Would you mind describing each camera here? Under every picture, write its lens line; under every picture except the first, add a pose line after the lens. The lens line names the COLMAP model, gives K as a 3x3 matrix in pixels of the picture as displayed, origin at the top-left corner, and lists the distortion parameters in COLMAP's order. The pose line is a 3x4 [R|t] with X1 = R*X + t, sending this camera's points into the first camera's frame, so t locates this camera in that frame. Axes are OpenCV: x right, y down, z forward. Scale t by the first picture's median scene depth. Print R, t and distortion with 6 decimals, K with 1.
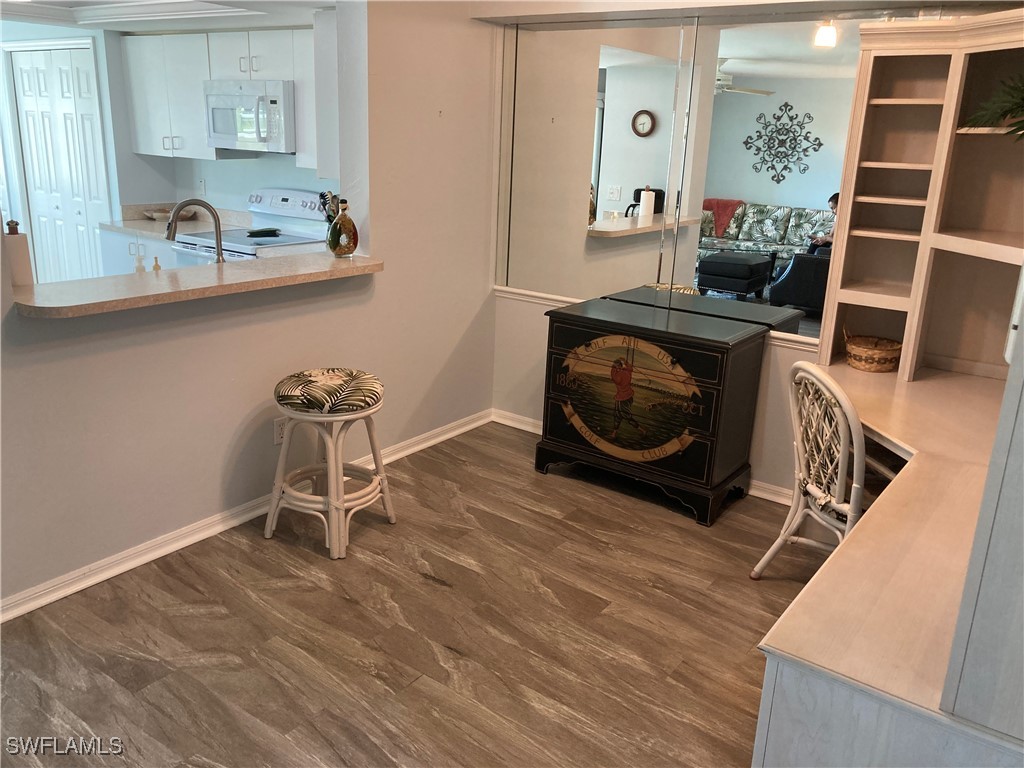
lens RADIAL K [[850.2, 0, 512.9], [0, 850.2, 385.4], [0, 0, 1]] dist [0.020491, -0.001799]
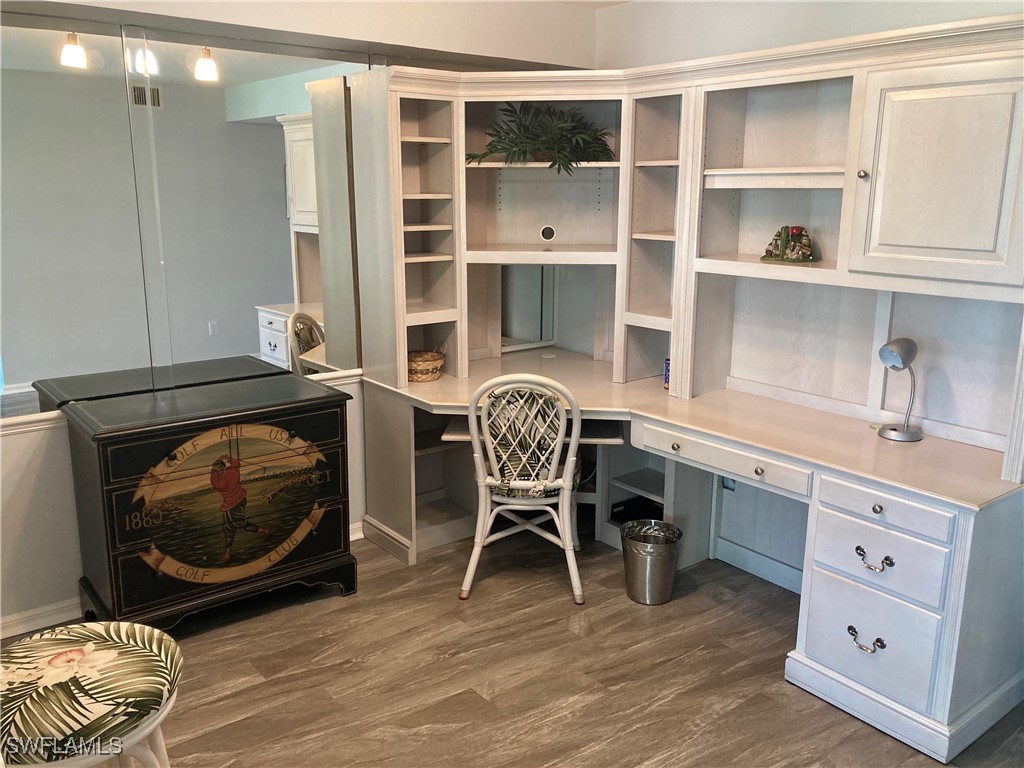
lens RADIAL K [[850.2, 0, 512.9], [0, 850.2, 379.3], [0, 0, 1]] dist [0.020491, -0.001799]
pose [[0.262696, -0.252701, 0.931200, -0.526449], [0.277767, 0.944046, 0.177828, -0.168507], [-0.924033, 0.211942, 0.318189, 0.506560]]
